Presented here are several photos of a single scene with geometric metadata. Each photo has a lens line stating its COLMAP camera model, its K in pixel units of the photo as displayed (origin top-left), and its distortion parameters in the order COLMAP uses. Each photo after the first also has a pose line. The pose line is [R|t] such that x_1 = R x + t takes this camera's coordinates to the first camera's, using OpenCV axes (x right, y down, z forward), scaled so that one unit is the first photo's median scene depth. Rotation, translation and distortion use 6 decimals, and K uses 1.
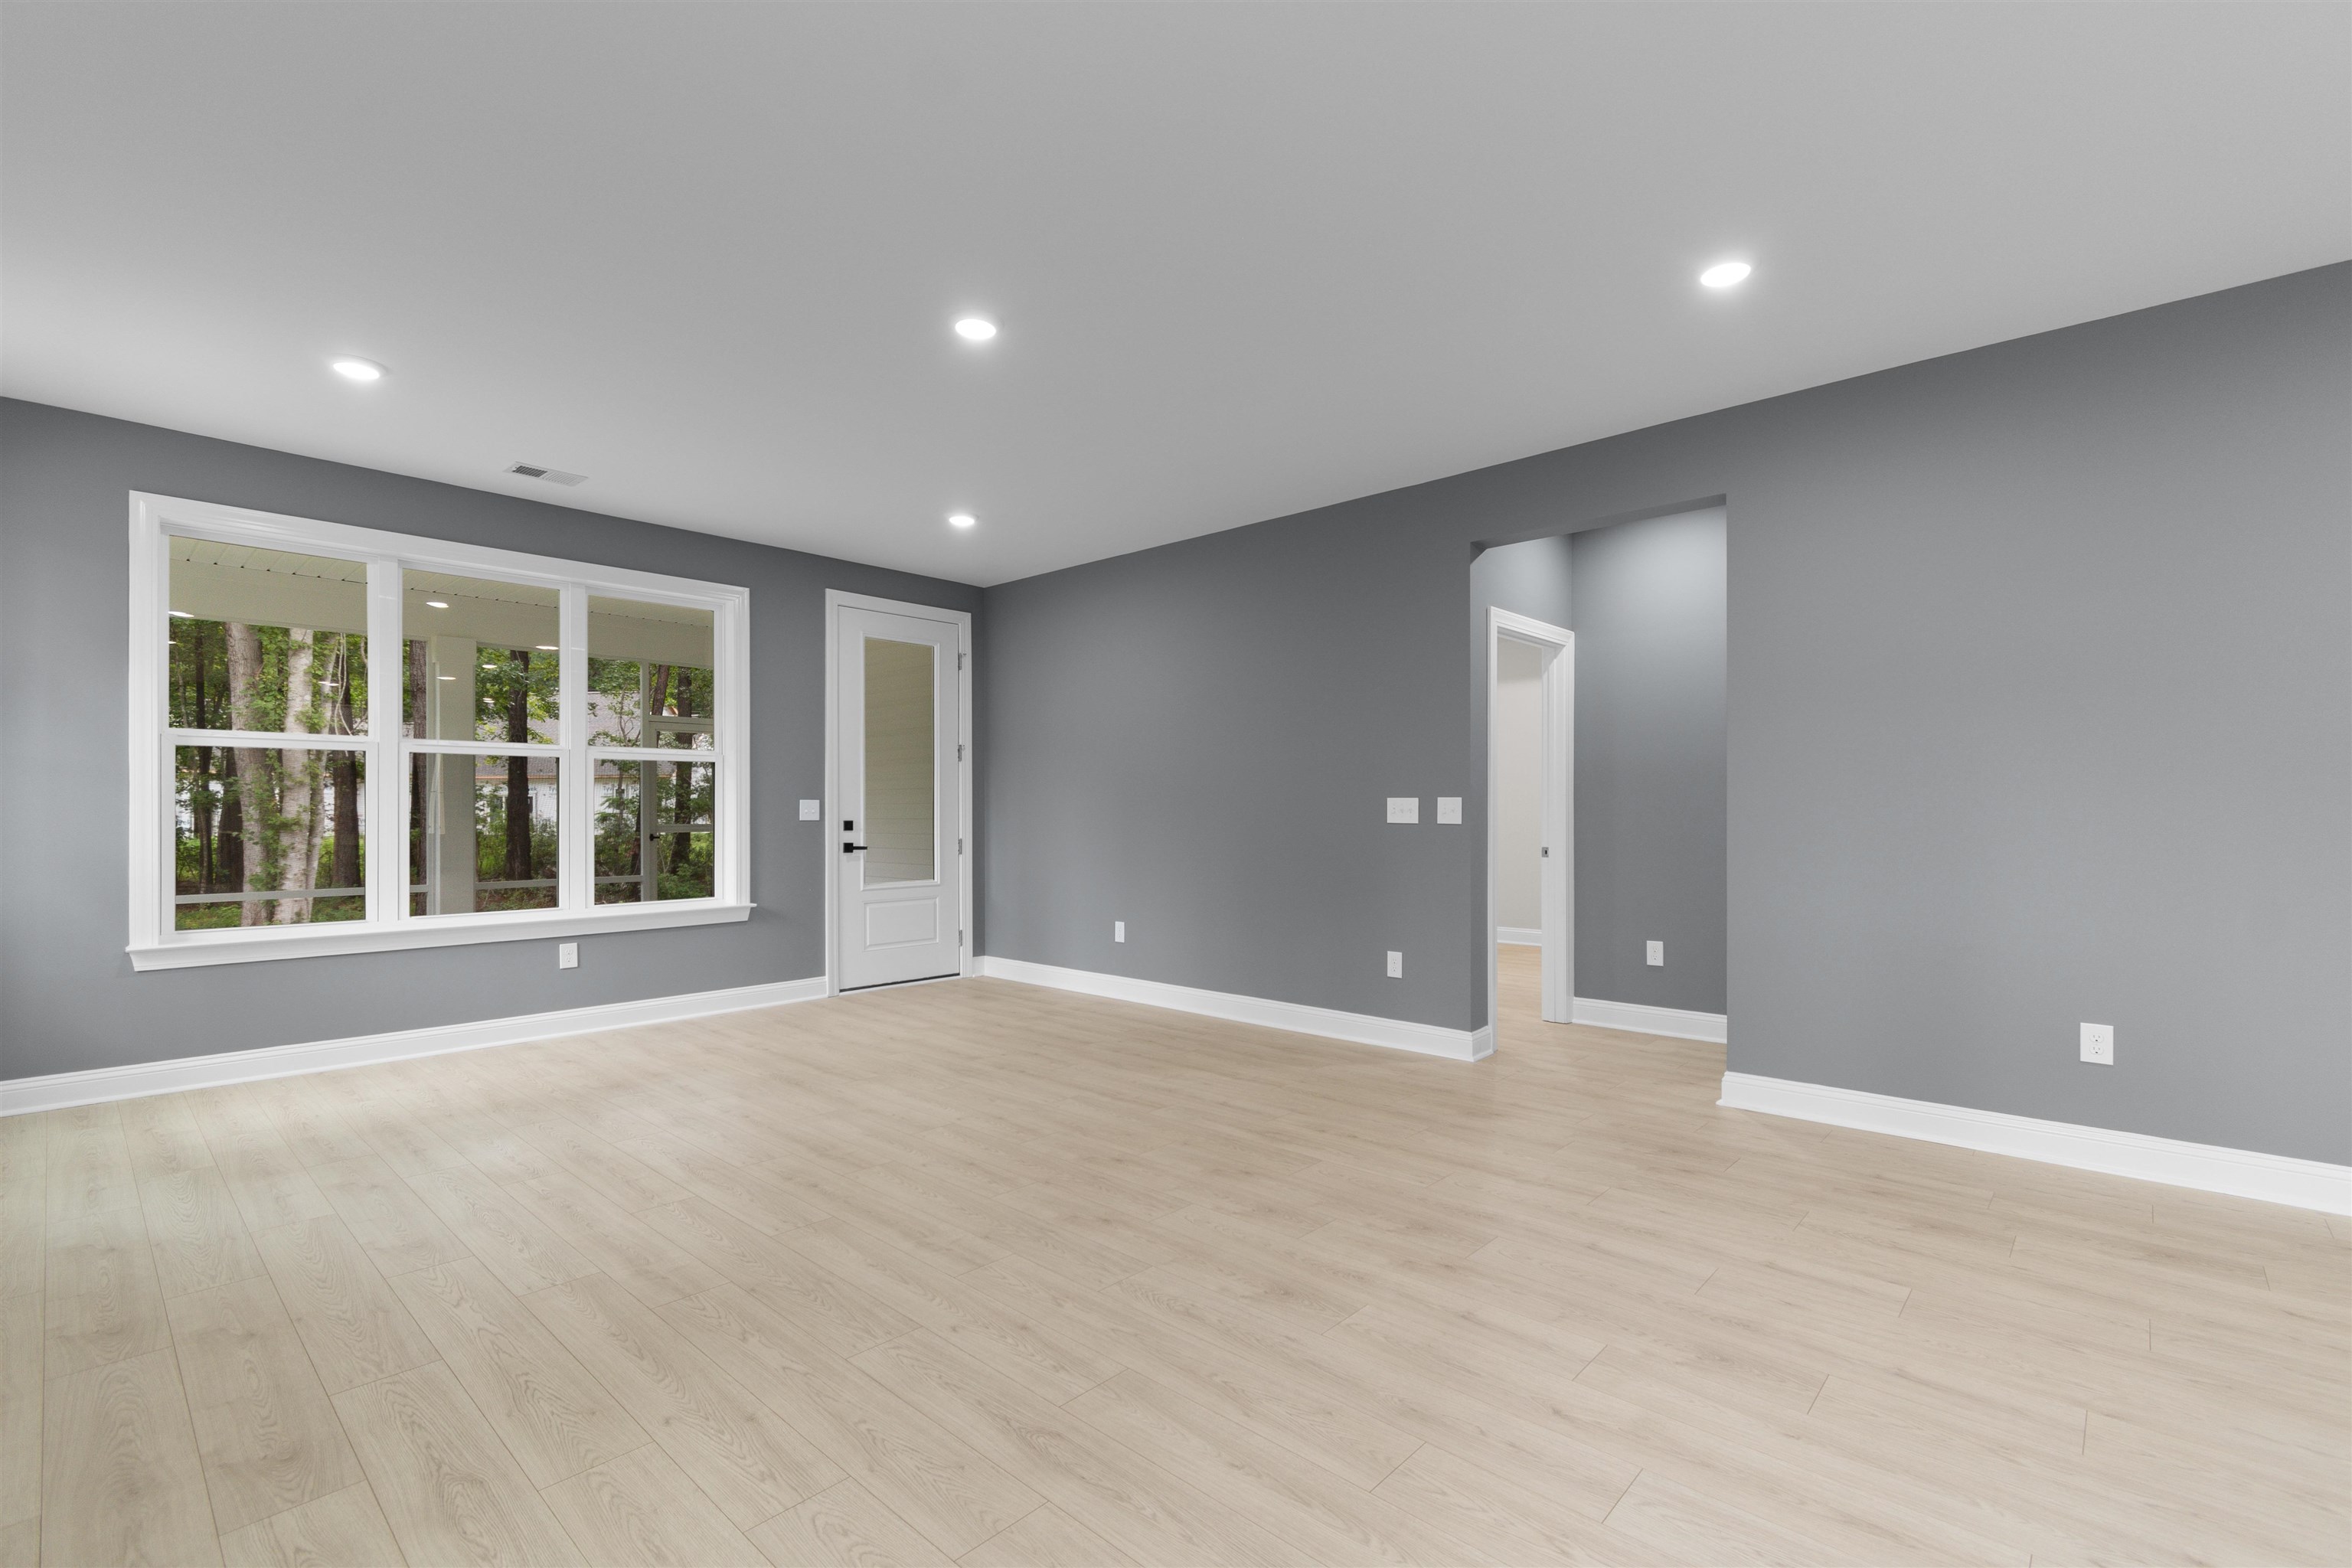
lens RADIAL K [[1039.5, 0, 1183.3], [0, 1039.5, 805.6], [0, 0, 1]] dist [0.000383, -0.000949]
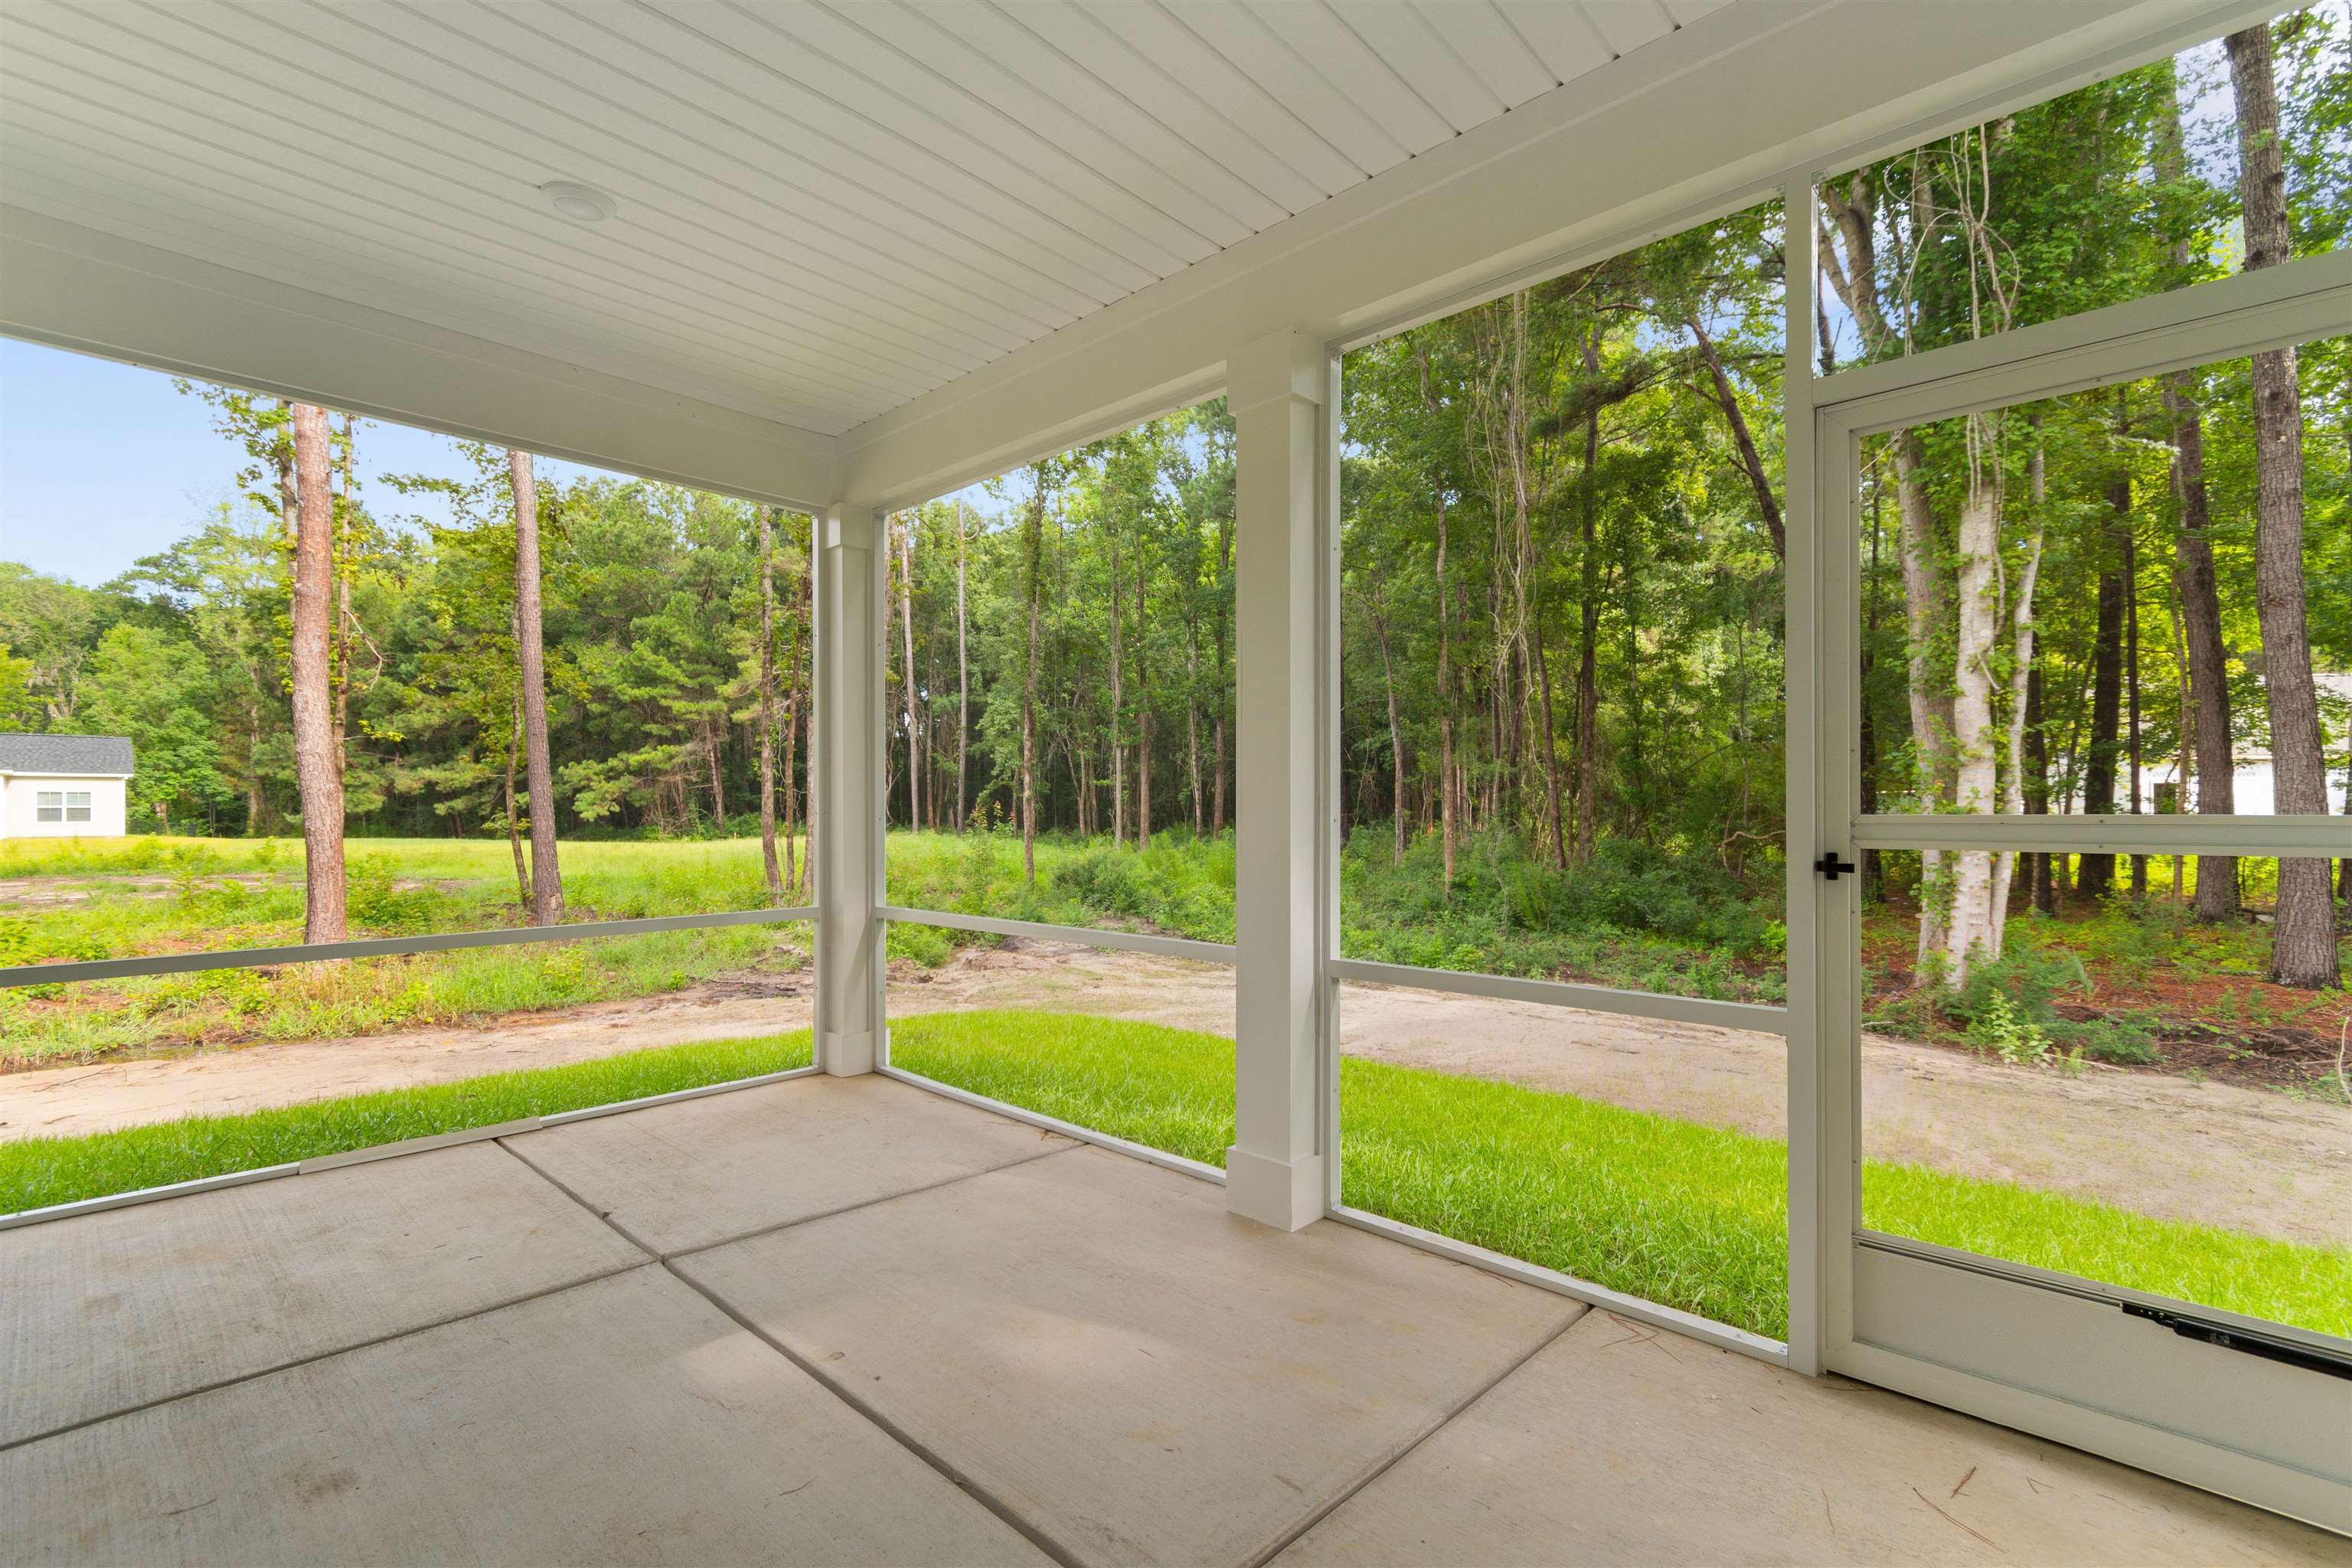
lens RADIAL K [[1035.2, 0, 1186.6], [0, 1035.2, 809.3], [0, 0, 1]] dist [0.000655, -0.000925]
pose [[-0.005676, 0.001597, -0.999983, -0.488672], [0.007609, 0.999970, 0.001554, 0.026505], [0.999955, -0.007600, -0.005688, 1.526047]]
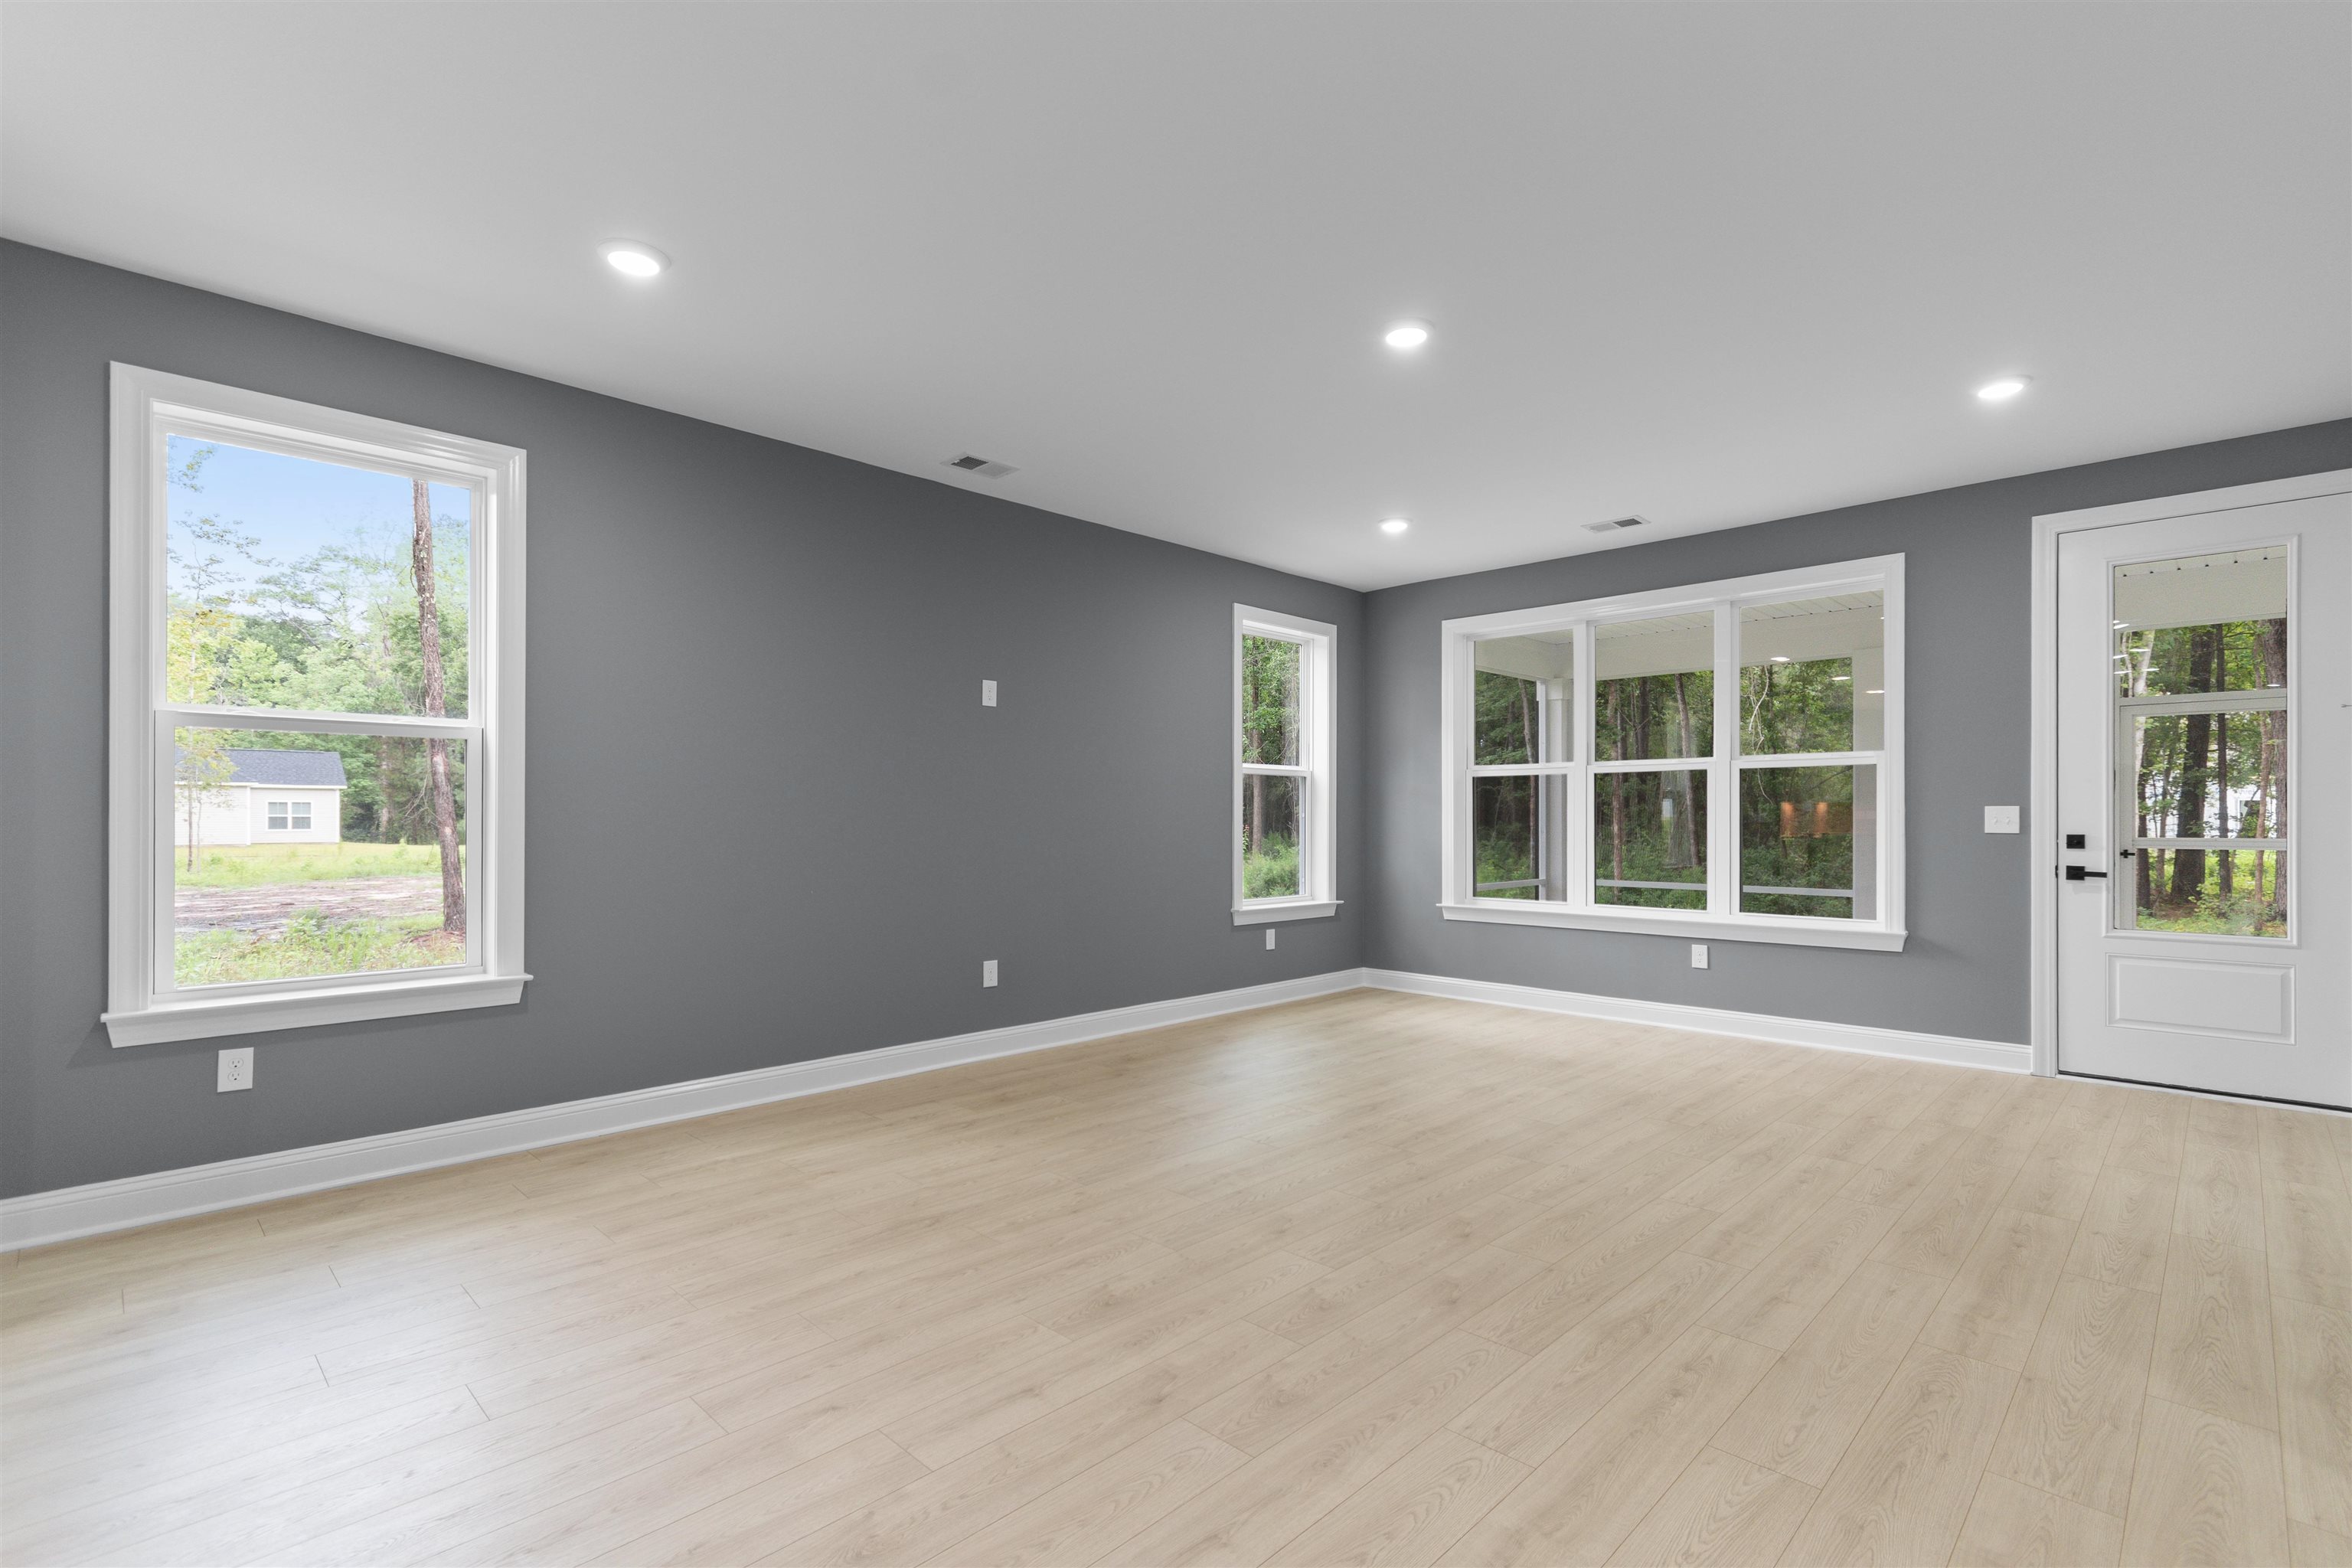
lens RADIAL K [[1069.3, 0, 1186.8], [0, 1069.3, 817.7], [0, 0, 1]] dist [0.004748, -0.000497]
pose [[-0.031759, -0.000137, -0.999496, 0.574685], [0.004511, 0.999990, -0.000281, 0.000496], [0.999485, -0.004518, -0.031758, 0.566063]]
